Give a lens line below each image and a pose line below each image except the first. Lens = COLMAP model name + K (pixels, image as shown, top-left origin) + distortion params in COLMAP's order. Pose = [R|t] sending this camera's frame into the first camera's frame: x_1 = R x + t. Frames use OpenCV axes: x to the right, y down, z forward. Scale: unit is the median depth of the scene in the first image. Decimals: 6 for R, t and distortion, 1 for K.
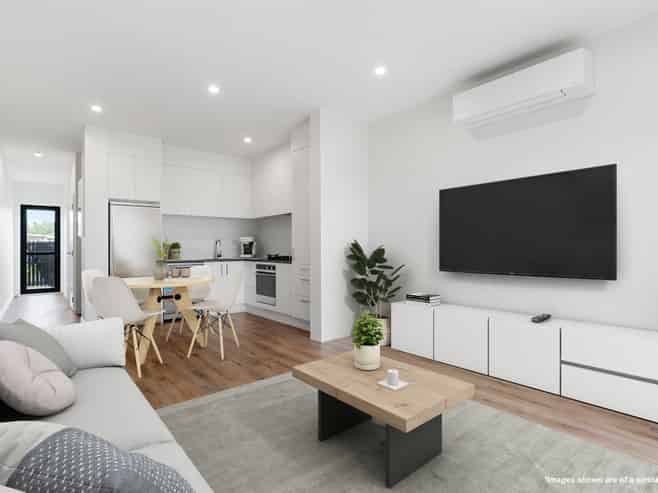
lens RADIAL K [[357.3, 0, 329.5], [0, 357.3, 249.2], [0, 0, 1]] dist [0.002365, -0.000237]
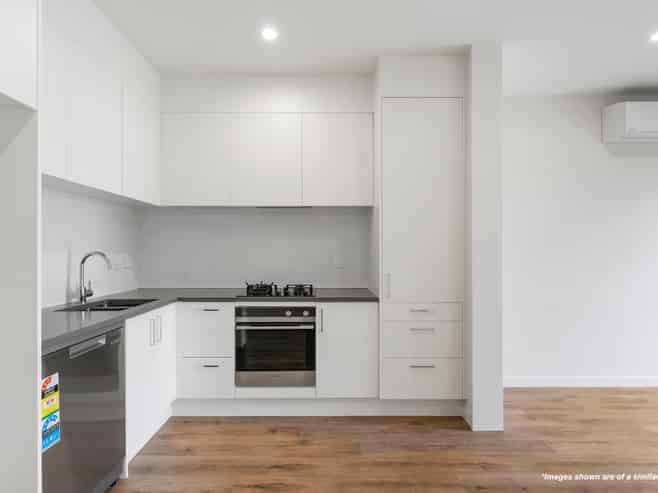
lens RADIAL K [[357.3, 0, 329.5], [0, 357.3, 249.2], [0, 0, 1]] dist [0.002365, -0.000237]
pose [[0.632857, 0.010021, 0.774204, -0.533451], [0.000029, 0.999916, -0.012966, -0.030127], [-0.774268, 0.008228, 0.632804, 0.663309]]
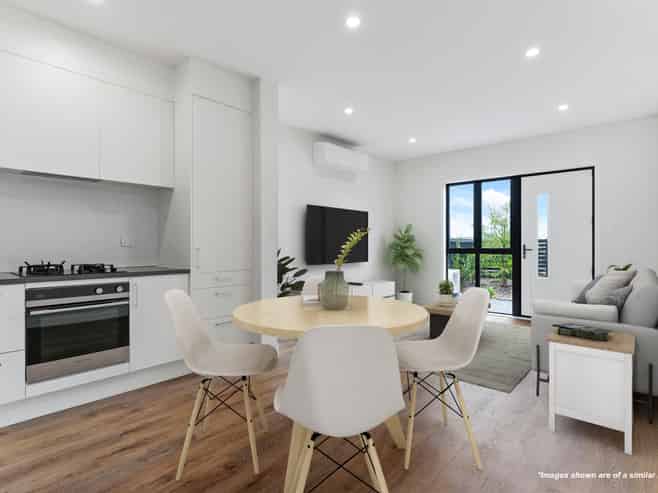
lens RADIAL K [[357.3, 0, 329.5], [0, 357.3, 249.2], [0, 0, 1]] dist [0.002365, -0.000237]
pose [[-0.171386, 0.000364, 0.985204, -0.704030], [0.006381, 0.999979, 0.000741, -0.000119], [-0.985183, 0.006413, -0.171384, 0.806815]]
